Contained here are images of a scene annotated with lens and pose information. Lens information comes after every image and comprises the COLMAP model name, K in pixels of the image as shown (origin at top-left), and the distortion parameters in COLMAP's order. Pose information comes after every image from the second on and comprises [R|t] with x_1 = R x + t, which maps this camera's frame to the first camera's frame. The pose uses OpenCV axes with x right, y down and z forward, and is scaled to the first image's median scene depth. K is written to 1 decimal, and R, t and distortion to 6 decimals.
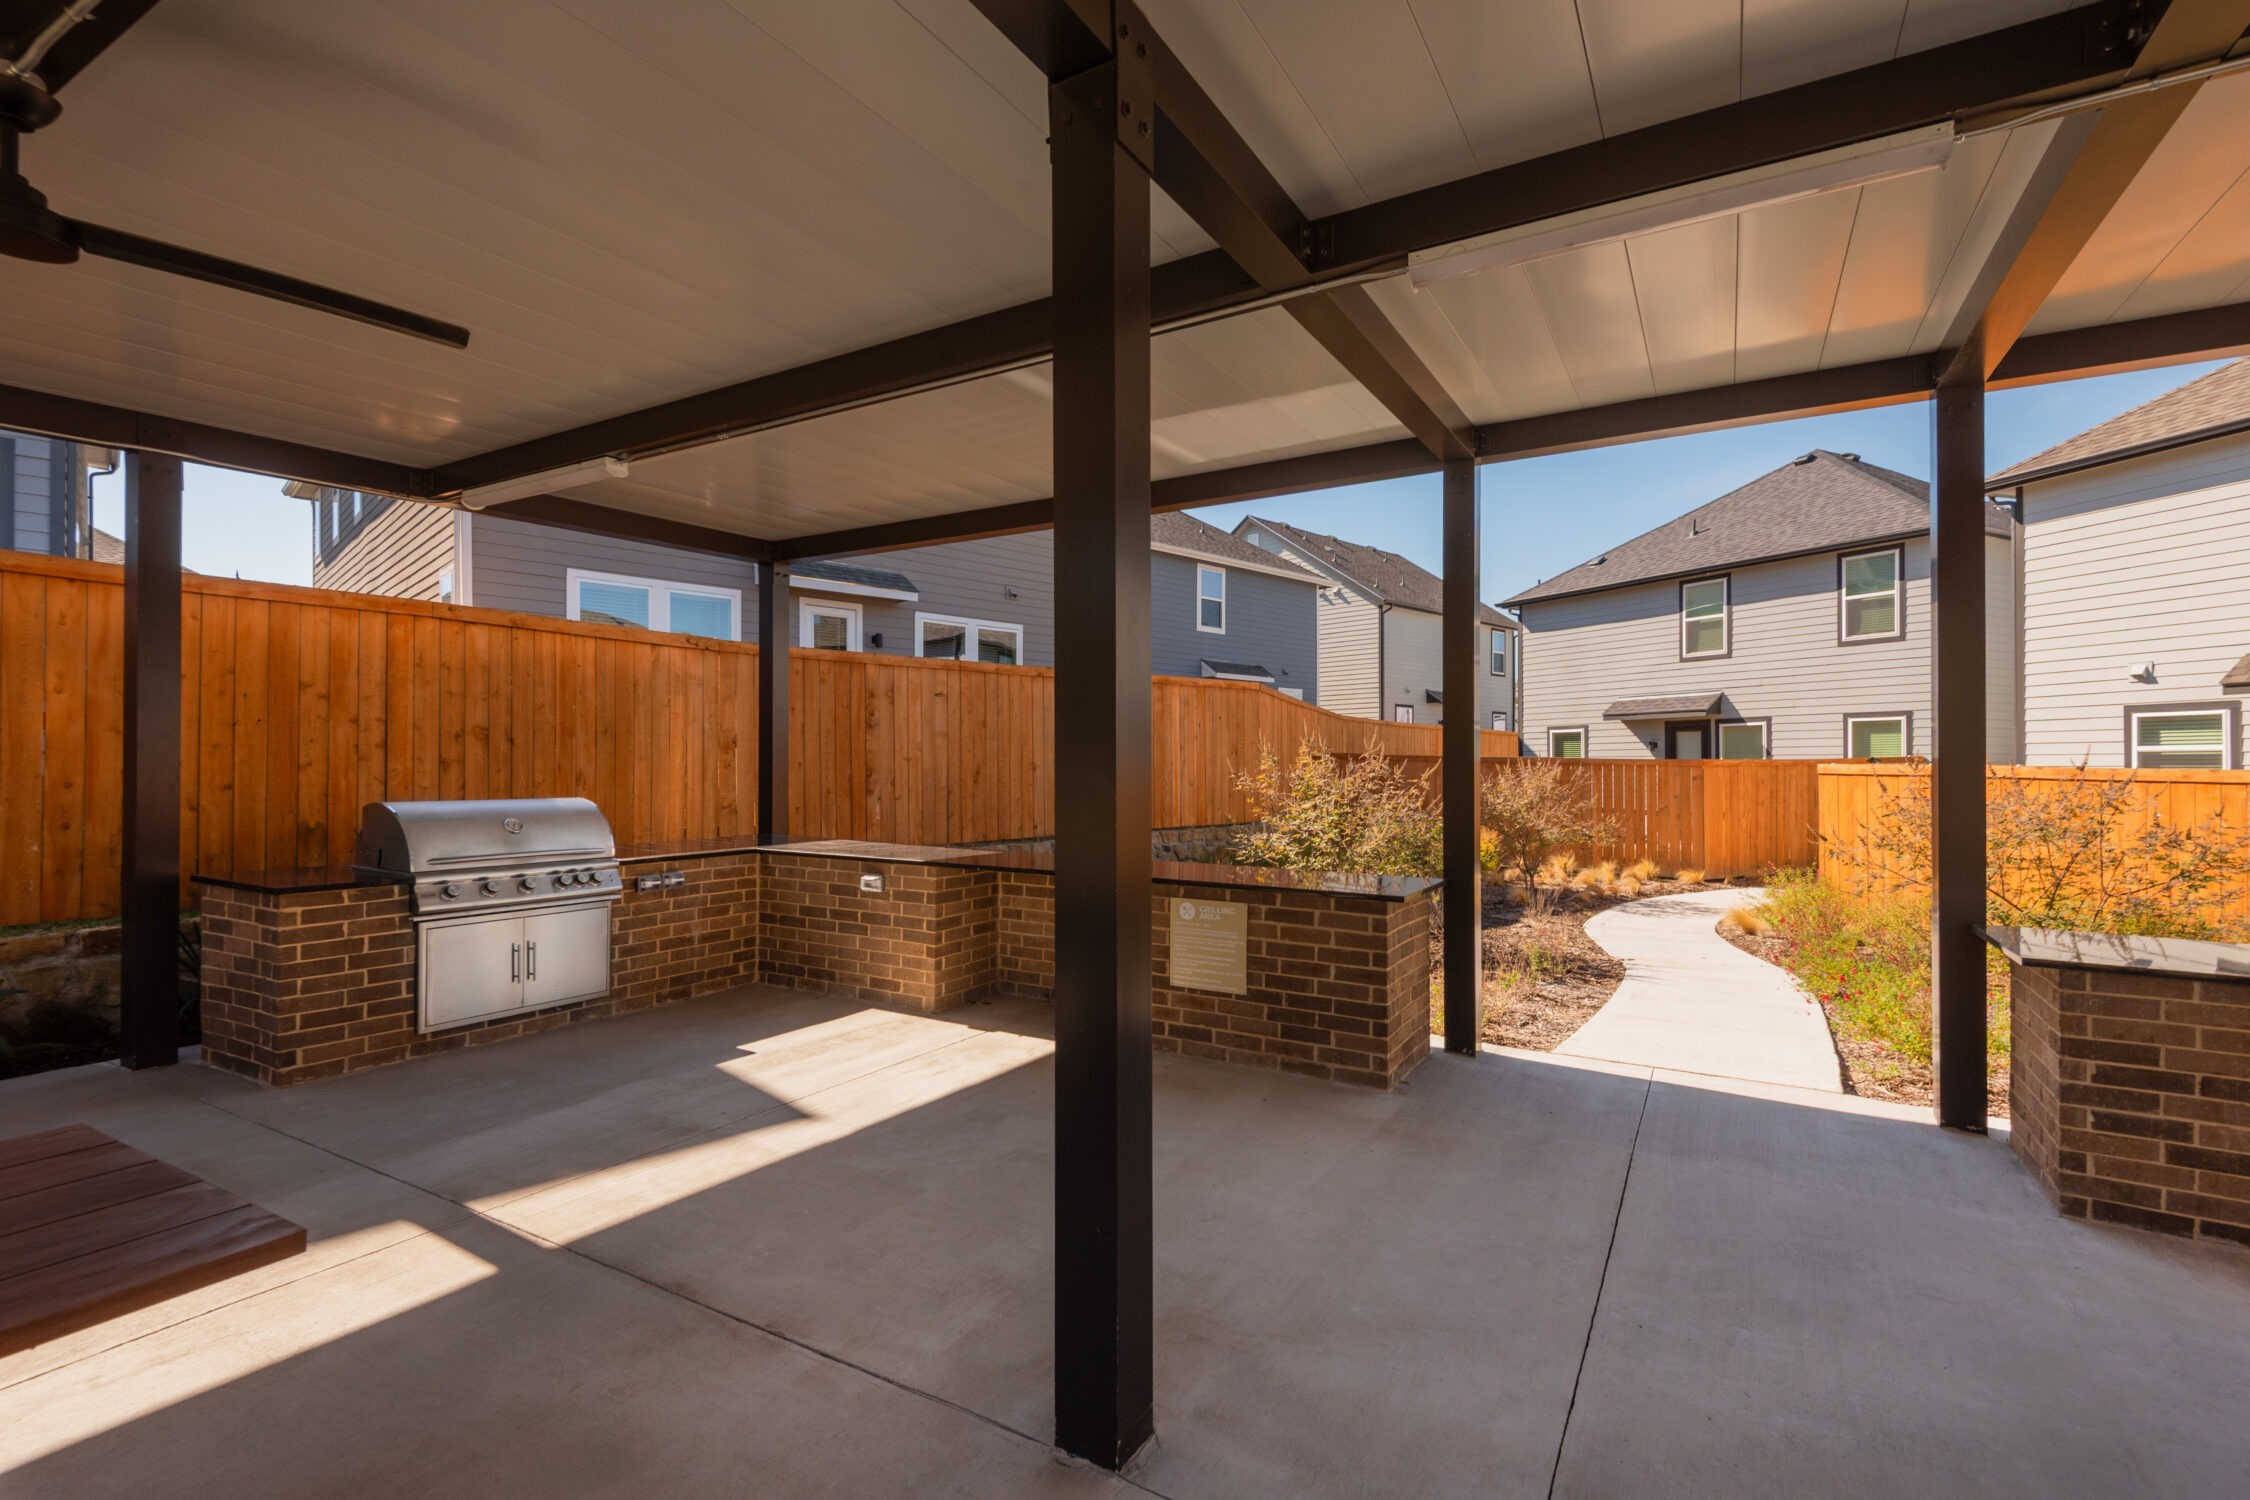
lens RADIAL K [[1215.6, 0, 1125.0], [0, 1215.6, 750.0], [0, 0, 1]] dist [0.004494, -0.011027]
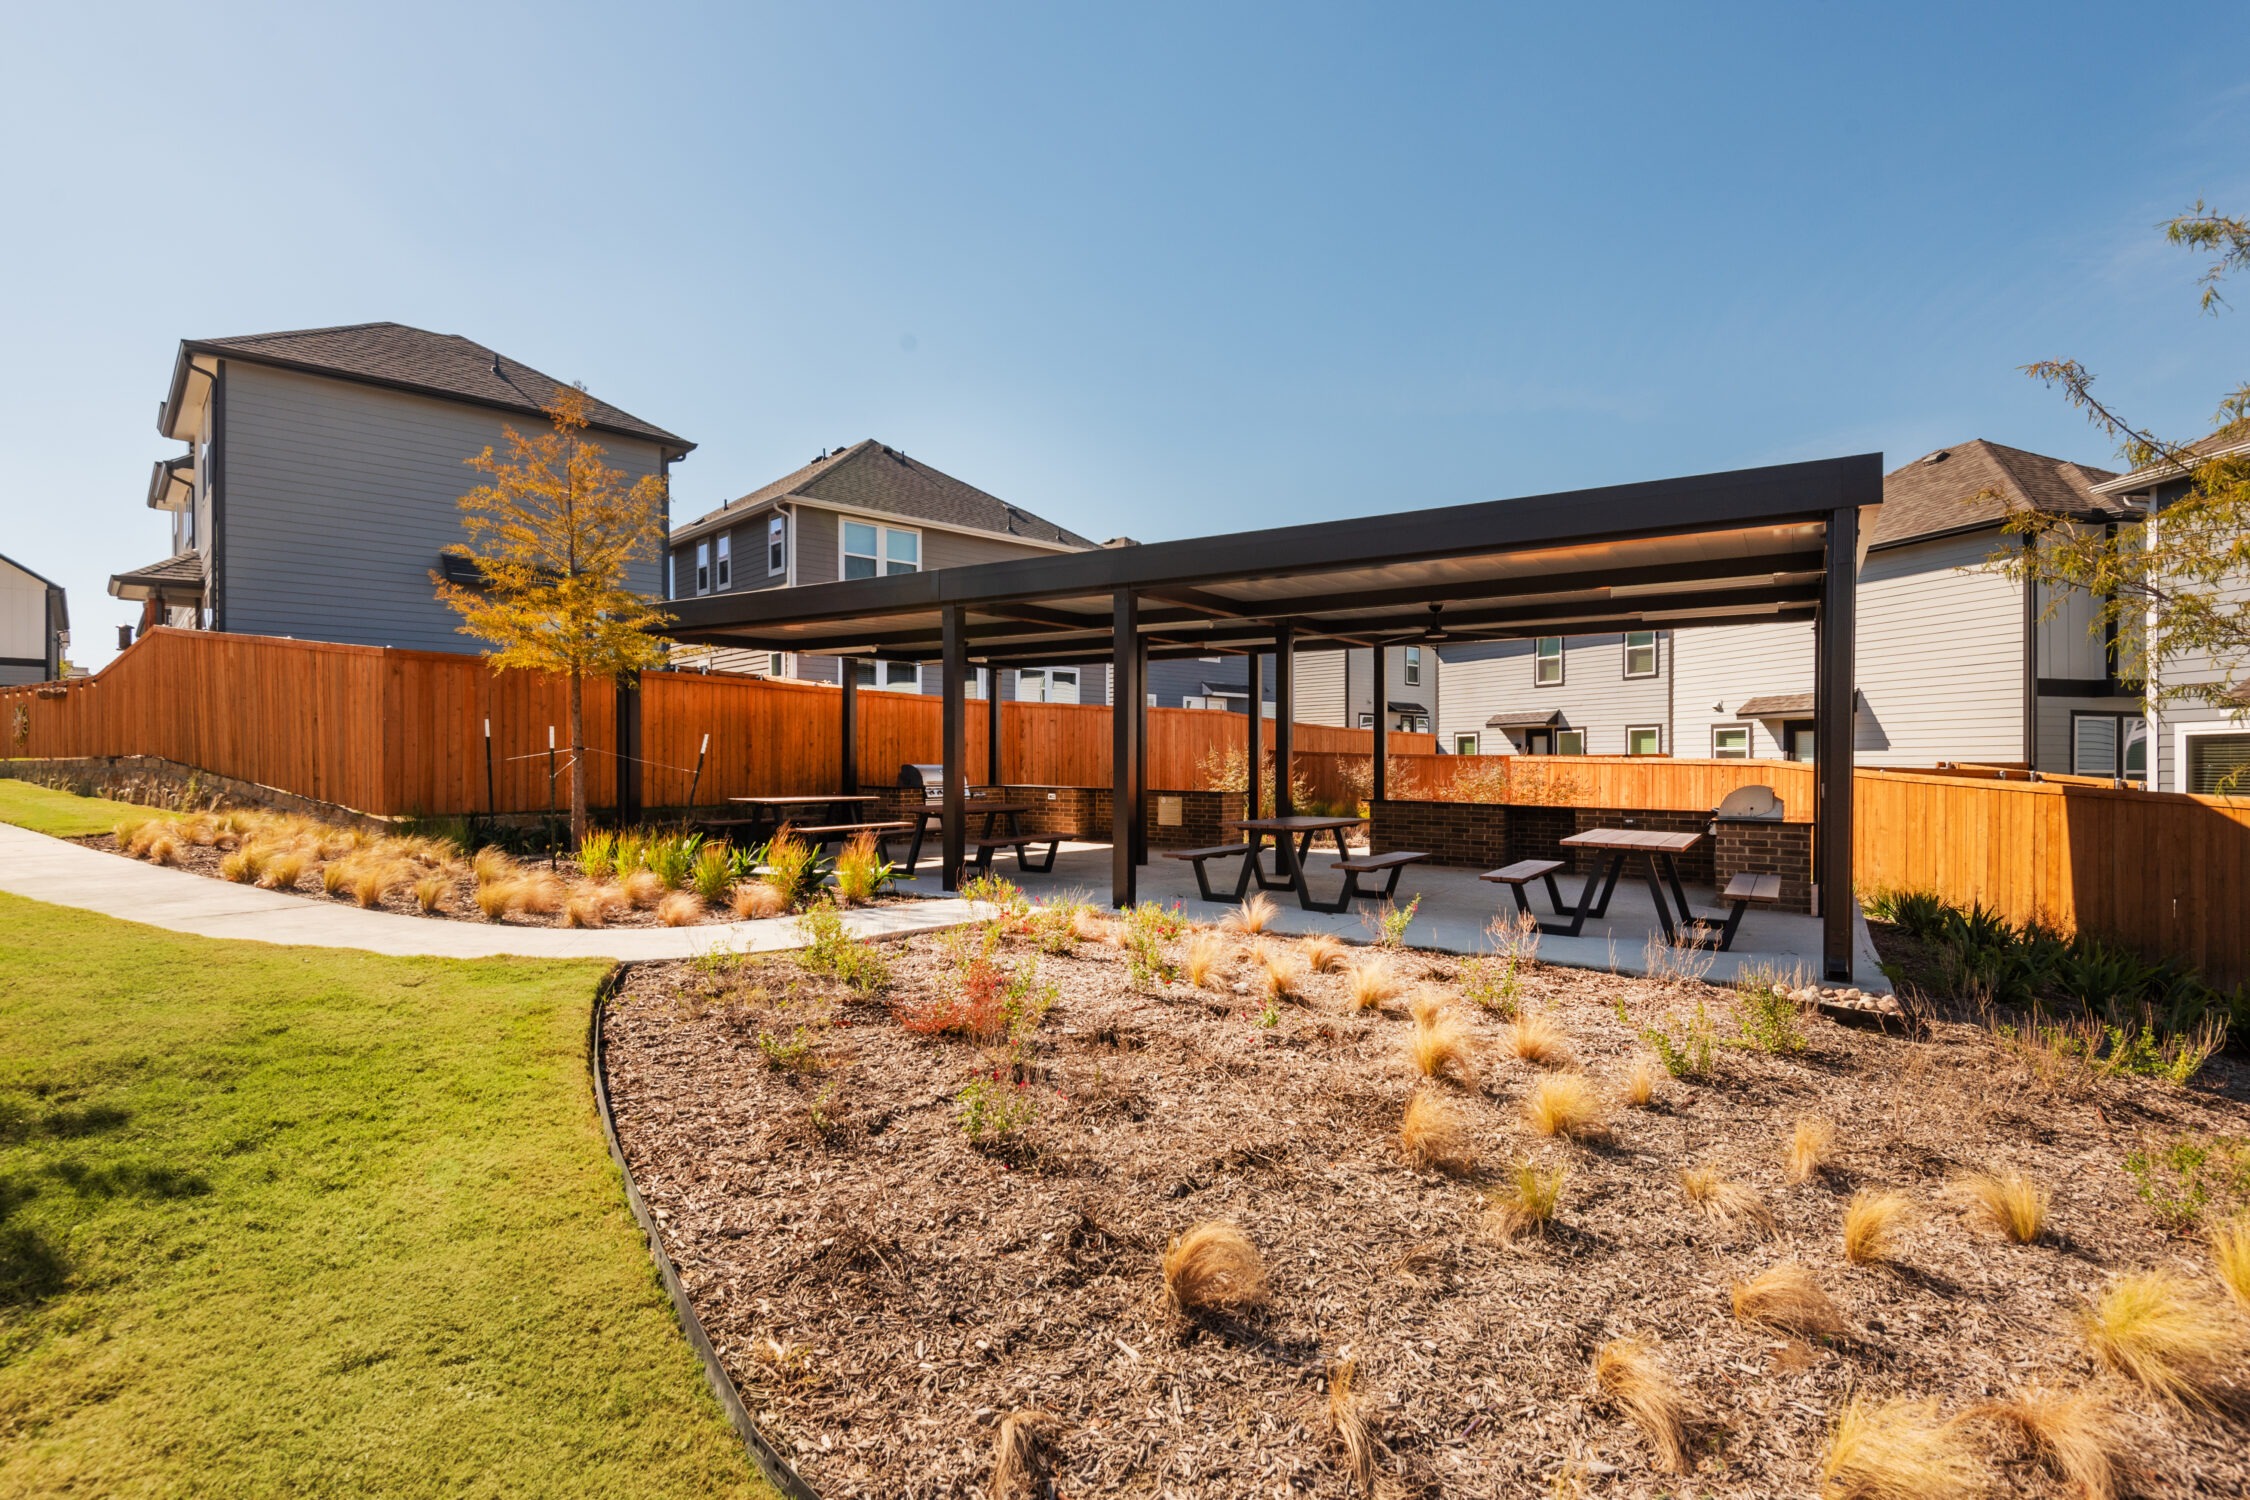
lens RADIAL K [[1215.6, 0, 1125.0], [0, 1215.6, 750.0], [0, 0, 1]] dist [0.004494, -0.011027]
pose [[0.999825, 0.002223, -0.018584, 0.004768], [-0.002196, 0.999996, 0.001515, -0.000188], [0.018587, -0.001474, 0.999826, -0.995677]]
